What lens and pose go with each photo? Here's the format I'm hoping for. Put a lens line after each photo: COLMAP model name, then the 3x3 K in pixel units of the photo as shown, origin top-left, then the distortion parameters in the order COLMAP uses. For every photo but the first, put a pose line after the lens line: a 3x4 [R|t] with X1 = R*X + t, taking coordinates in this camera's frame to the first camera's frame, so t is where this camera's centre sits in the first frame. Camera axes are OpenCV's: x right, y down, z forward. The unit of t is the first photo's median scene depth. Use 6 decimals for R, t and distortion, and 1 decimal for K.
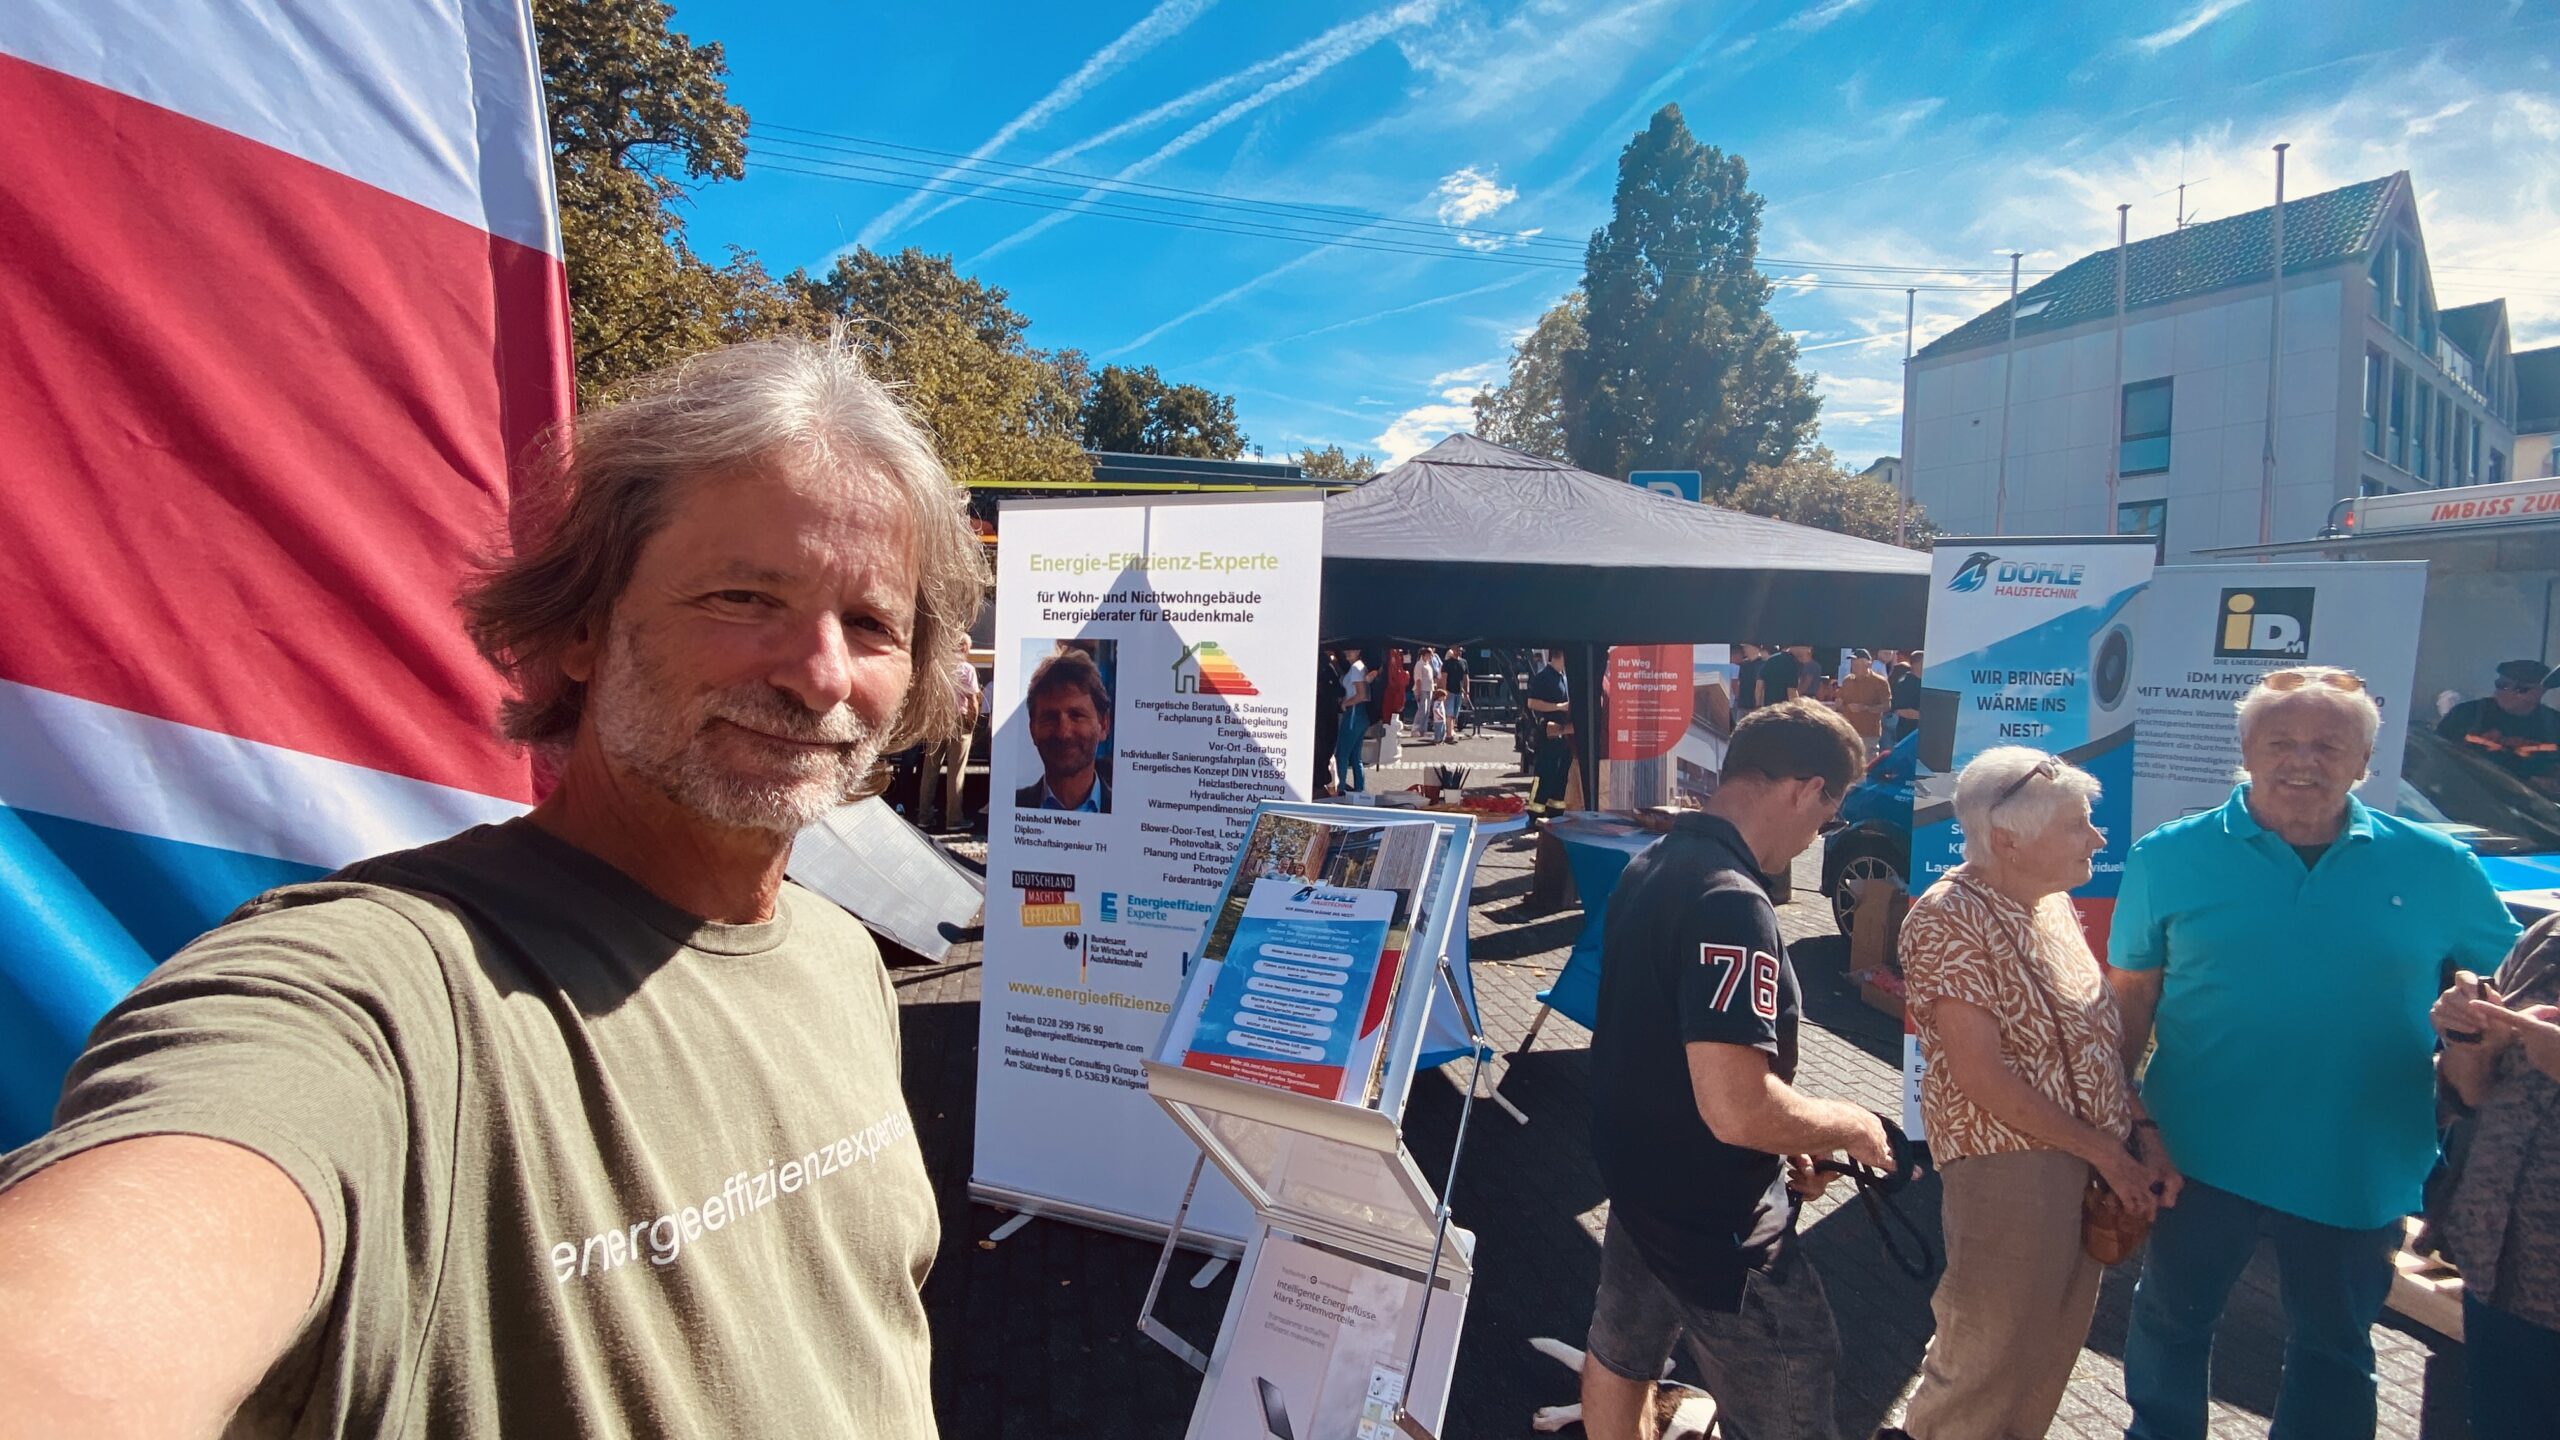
lens RADIAL K [[1052.3, 0, 1242.0], [0, 1052.3, 700.4], [0, 0, 1]] dist [0.008480, -0.015764]
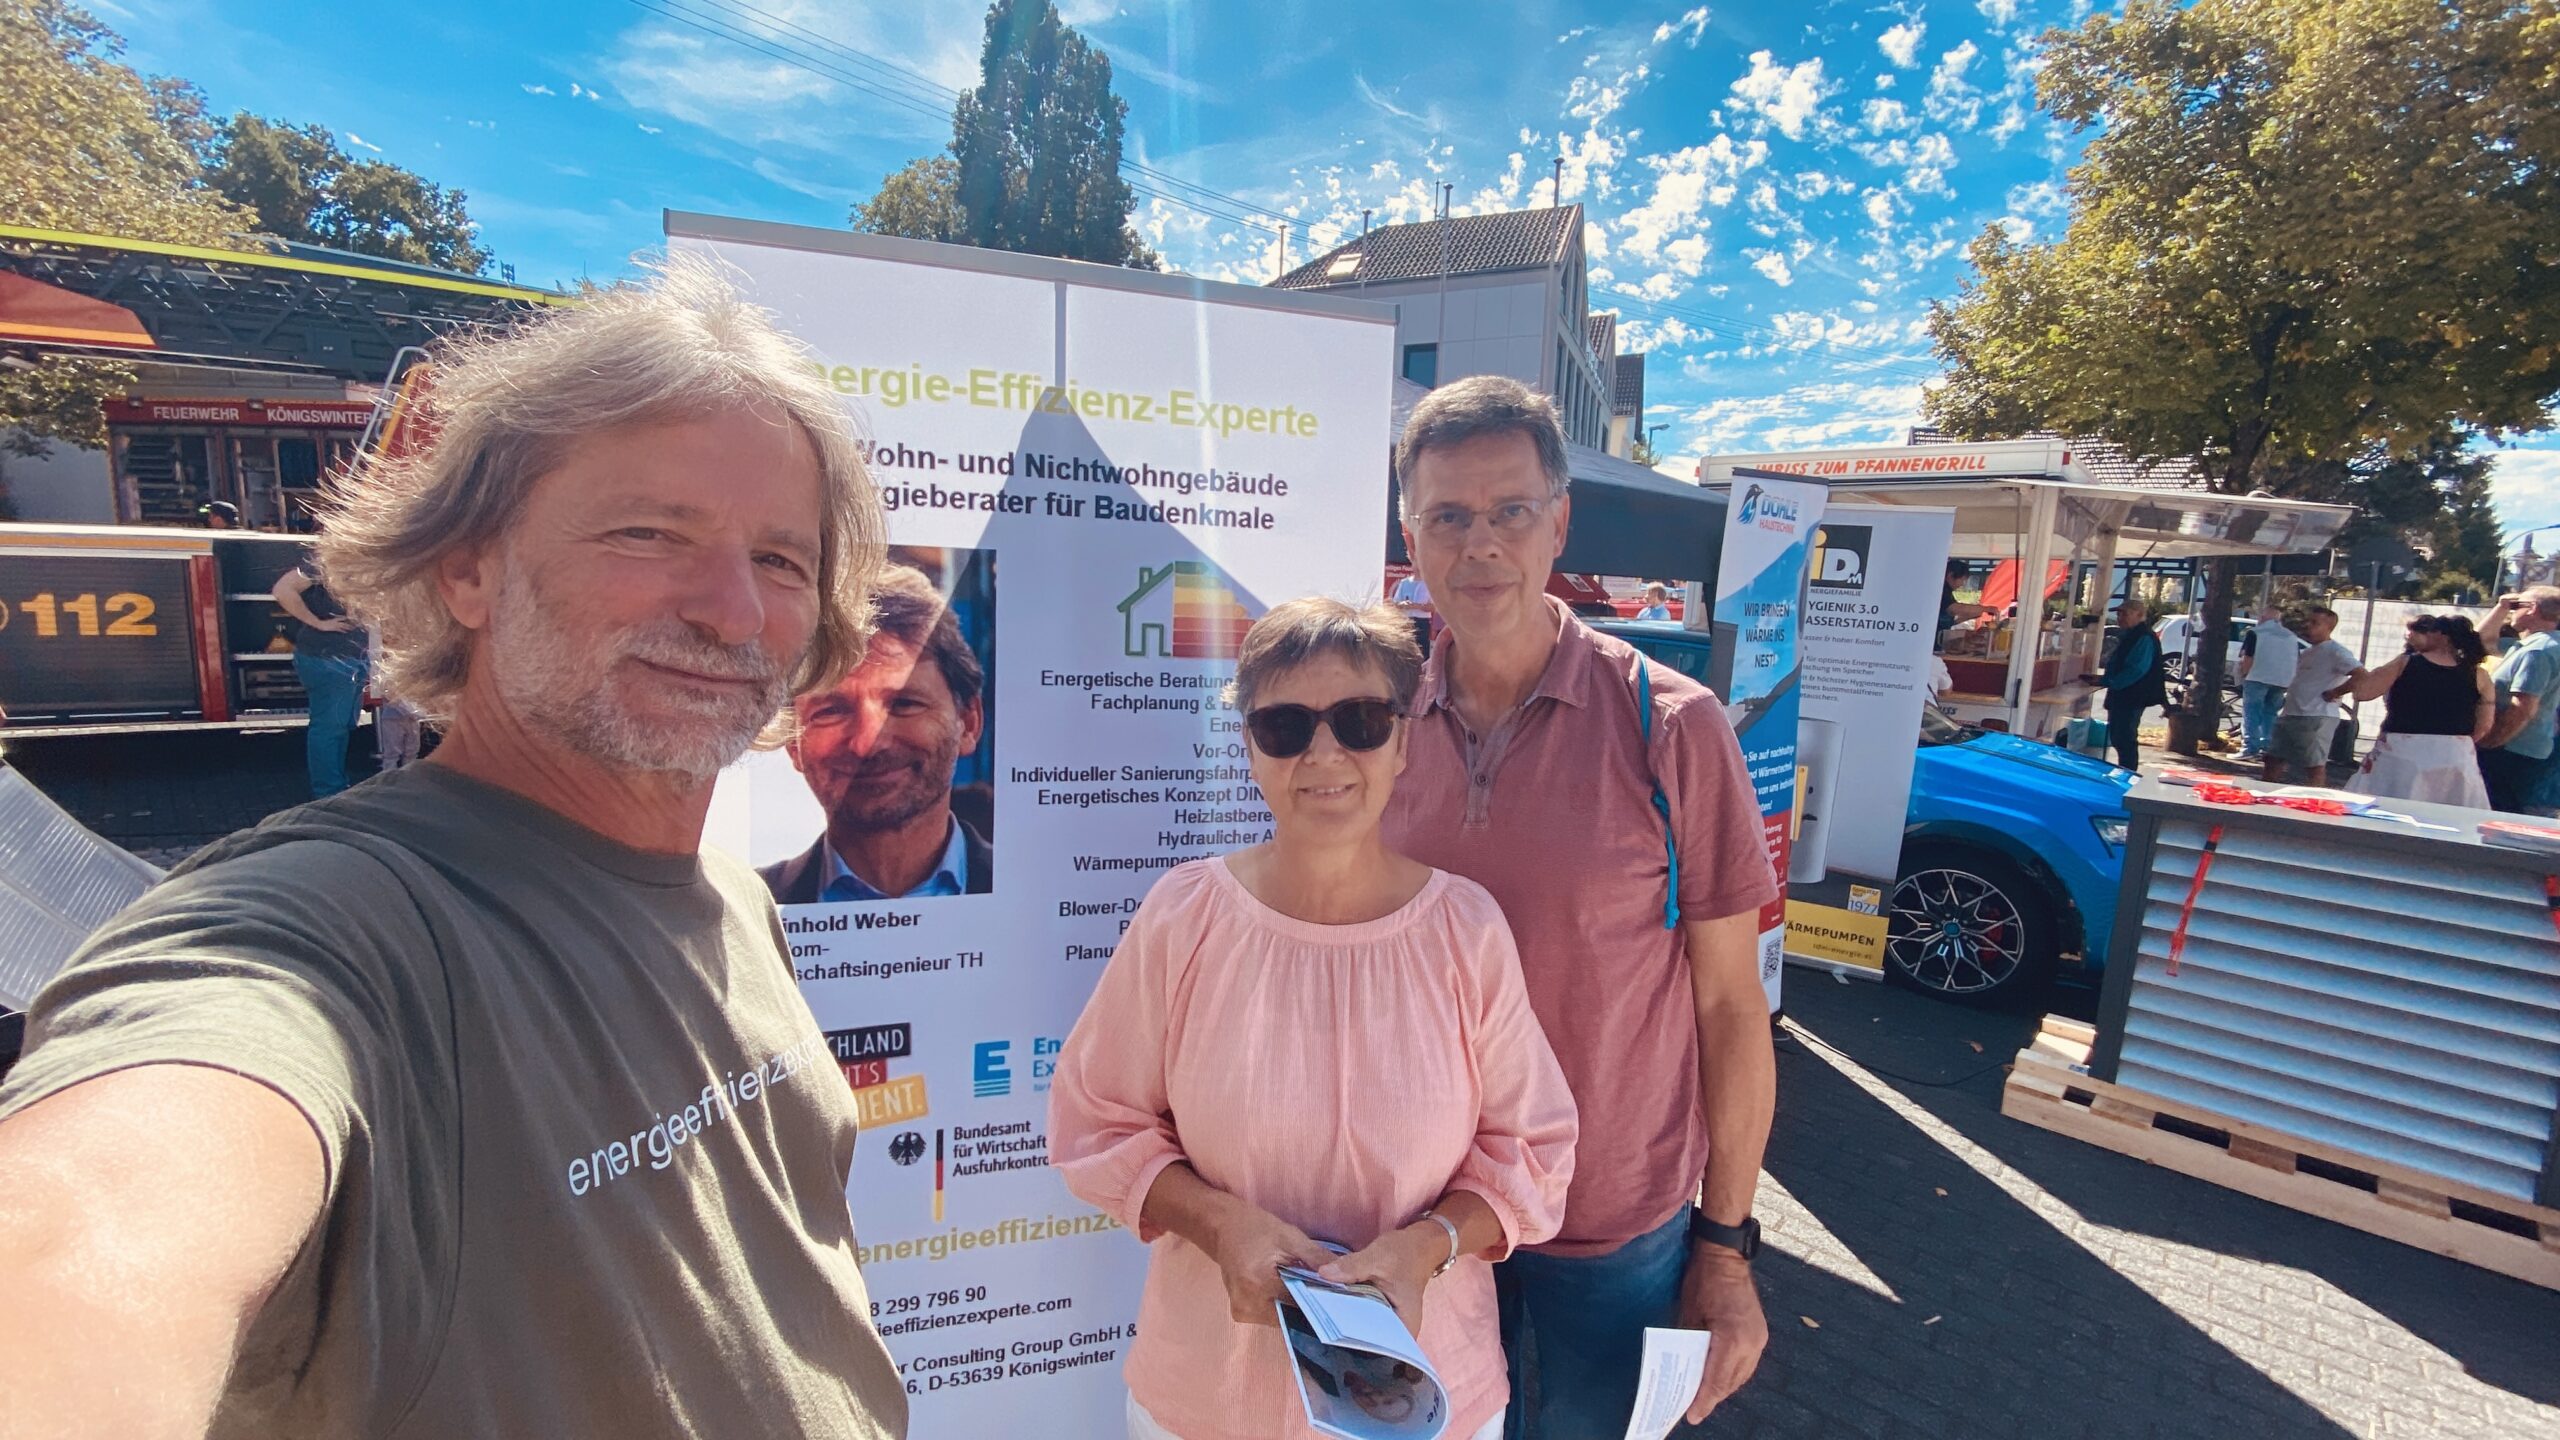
lens RADIAL K [[1052.3, 0, 1280.9], [0, 1052.3, 713.6], [0, 0, 1]] dist [0.008480, -0.015764]
pose [[0.802649, -0.062028, 0.593218, -0.301991], [-0.004283, 0.993953, 0.109725, -0.034859], [-0.596437, -0.090611, 0.797529, 0.501313]]
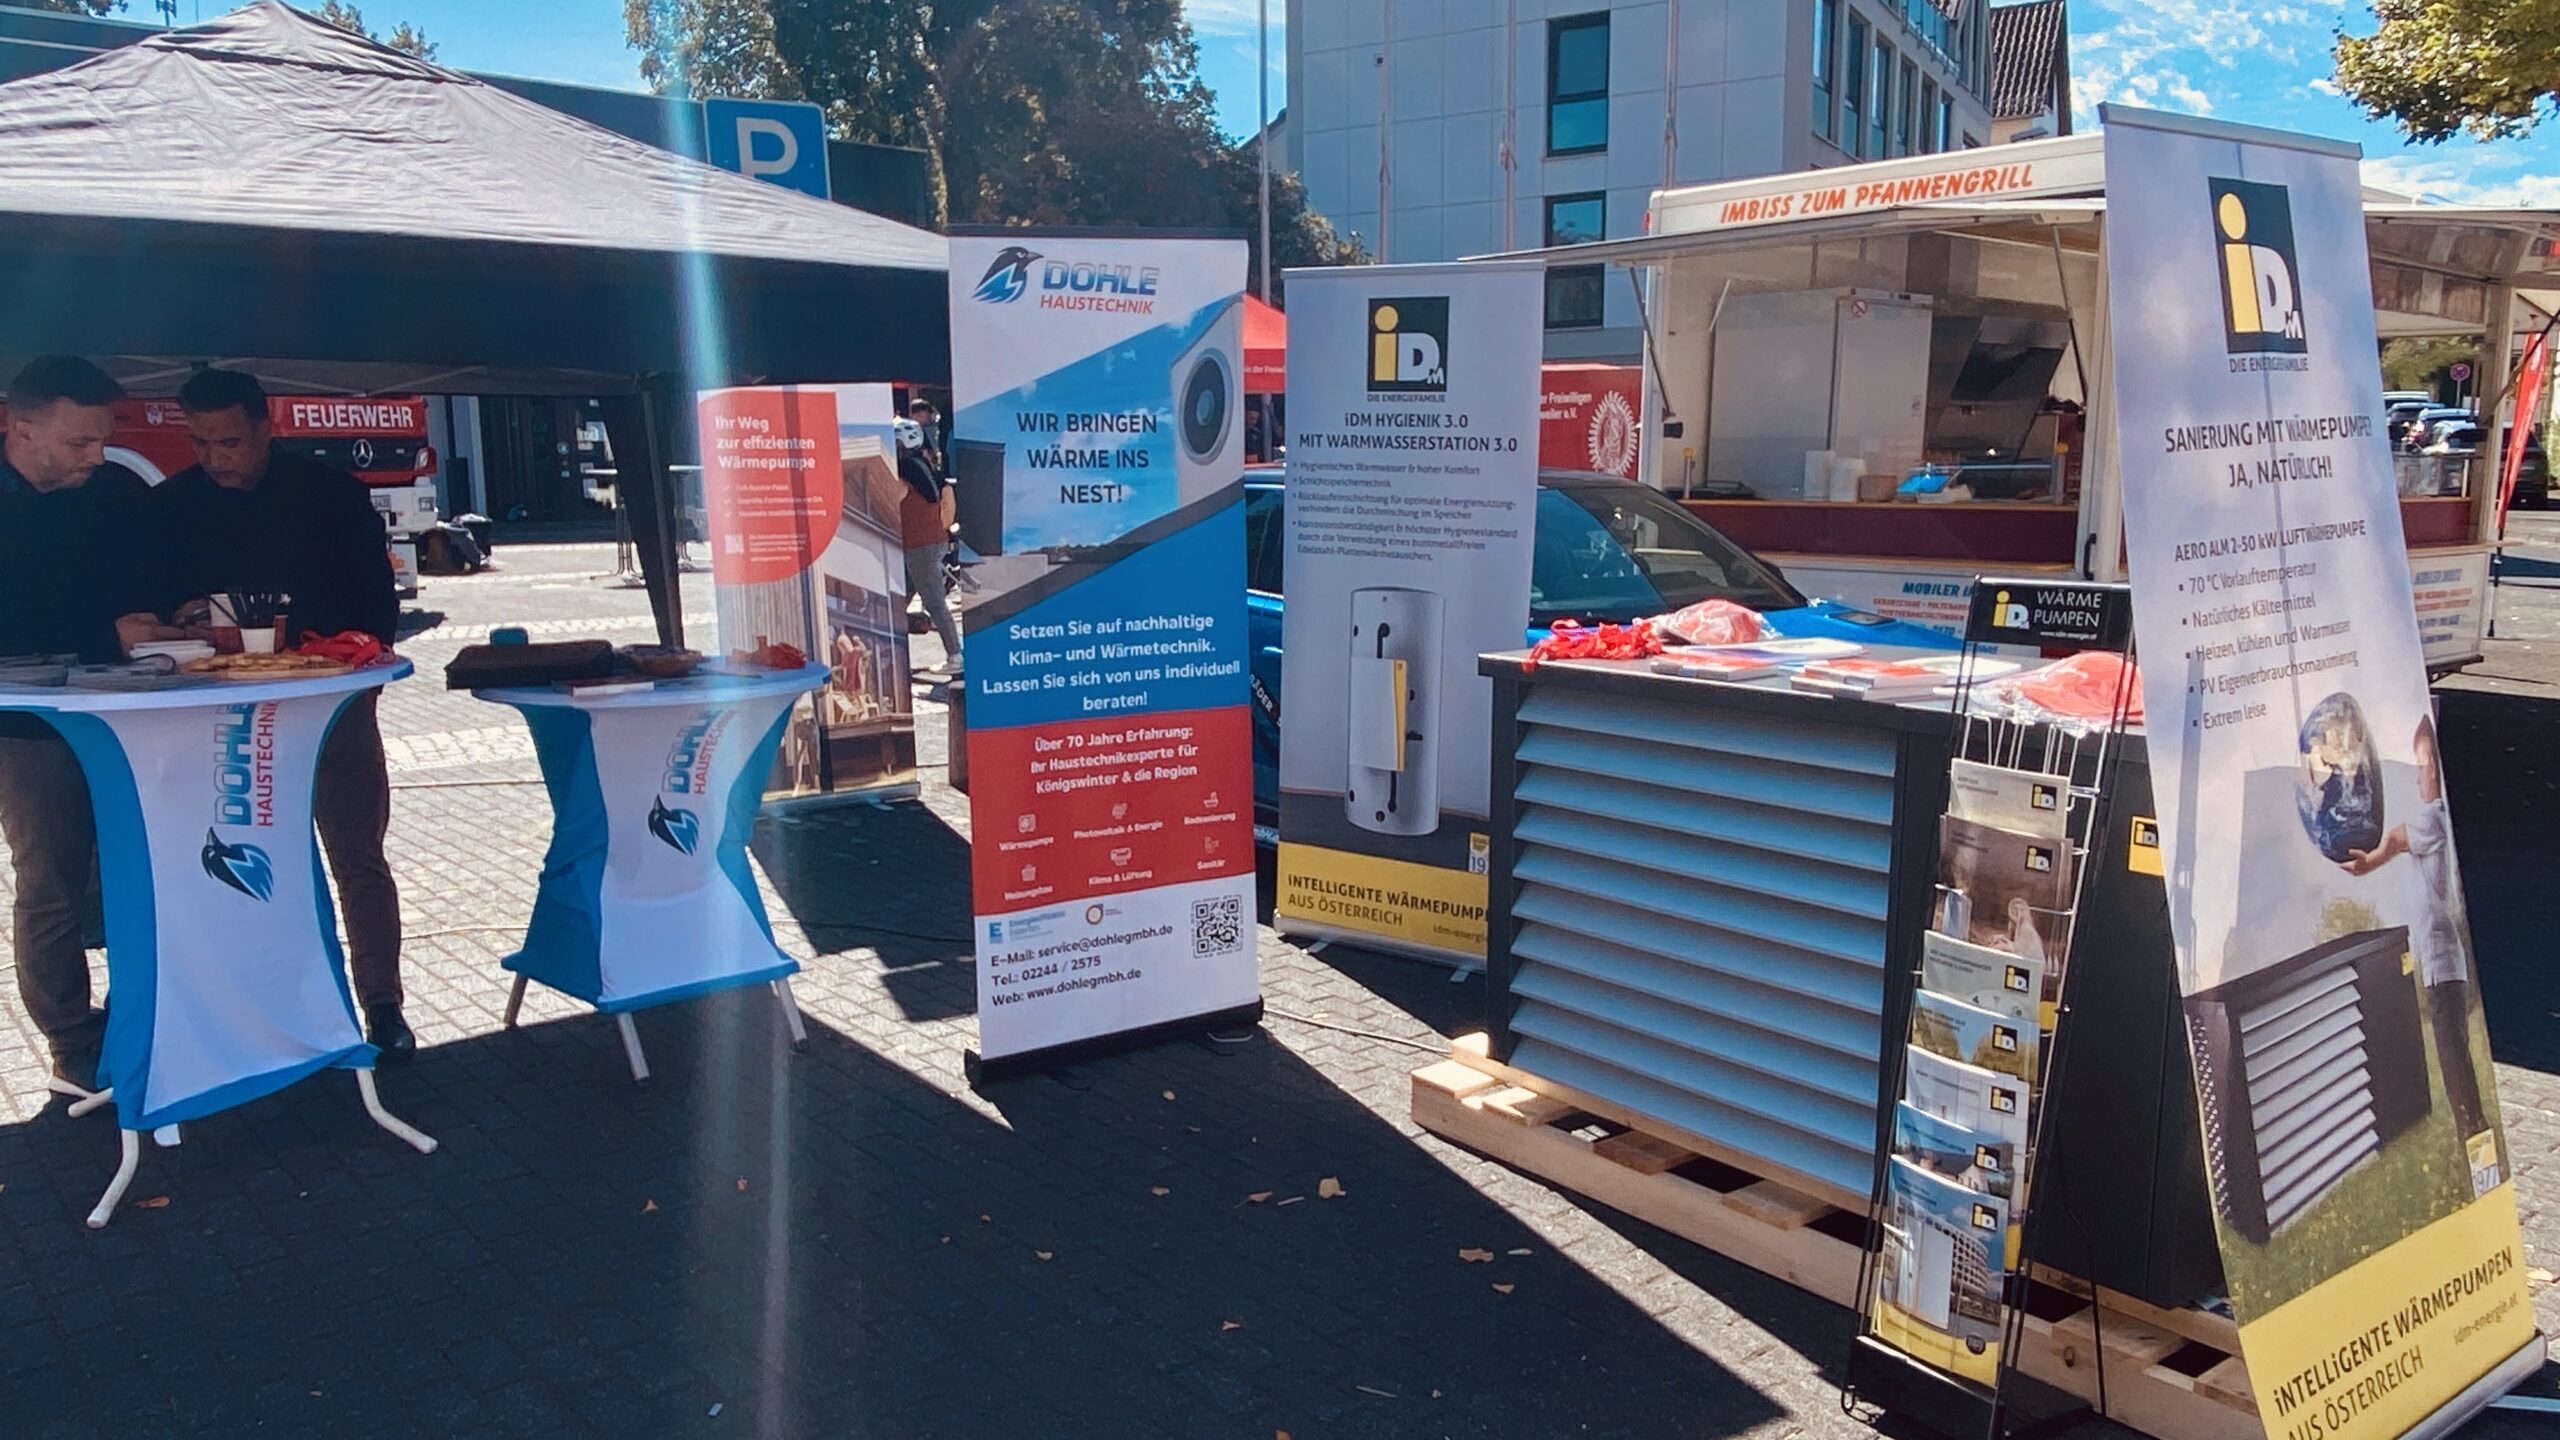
lens RADIAL K [[1832.8, 0, 1292.7], [0, 1832.8, 732.2], [0, 0, 1]] dist [0.051764, 0.002189]
pose [[0.865813, -0.103569, 0.489532, 0.236069], [0.044536, 0.990412, 0.130771, 0.036044], [-0.498382, -0.091422, 0.862124, -0.235905]]
